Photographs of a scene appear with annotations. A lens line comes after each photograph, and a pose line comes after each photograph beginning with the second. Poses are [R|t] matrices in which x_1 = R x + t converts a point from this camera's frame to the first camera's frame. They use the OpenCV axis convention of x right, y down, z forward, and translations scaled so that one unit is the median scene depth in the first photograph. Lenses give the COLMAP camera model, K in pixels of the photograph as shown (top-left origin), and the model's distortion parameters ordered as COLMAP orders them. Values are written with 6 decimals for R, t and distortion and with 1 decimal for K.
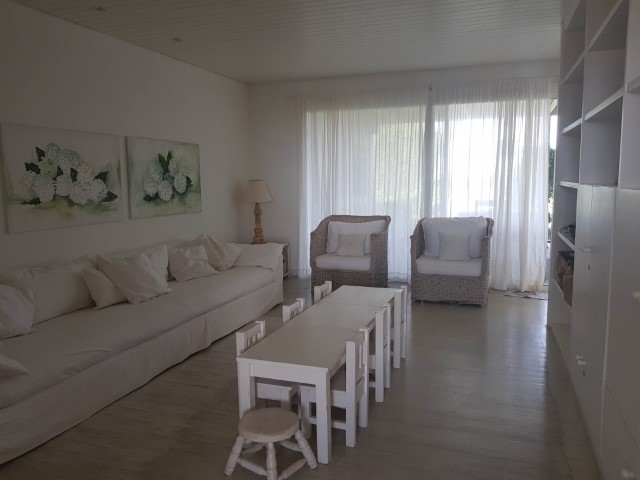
lens RADIAL K [[497.1, 0, 320.3], [0, 497.1, 240.4], [0, 0, 1]] dist [-0.012357, -0.013503]
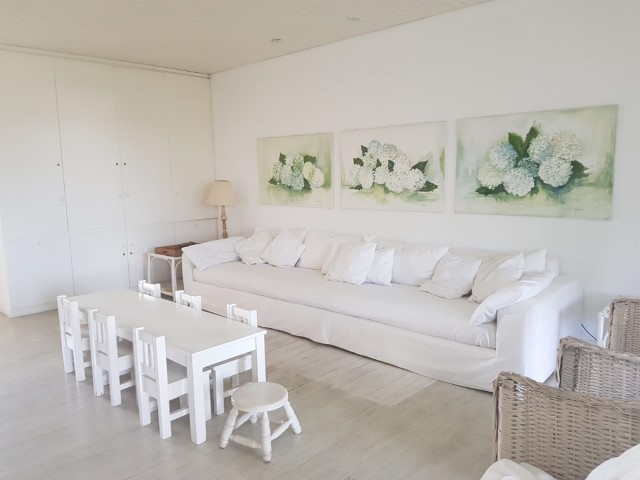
lens RADIAL K [[497.1, 0, 320.2], [0, 497.1, 239.6], [0, 0, 1]] dist [-0.012357, -0.013503]
pose [[-0.398649, 0.145239, -0.905530, 0.572771], [-0.078993, 0.978273, 0.191682, -0.158231], [0.913695, 0.147944, -0.378515, 1.200694]]
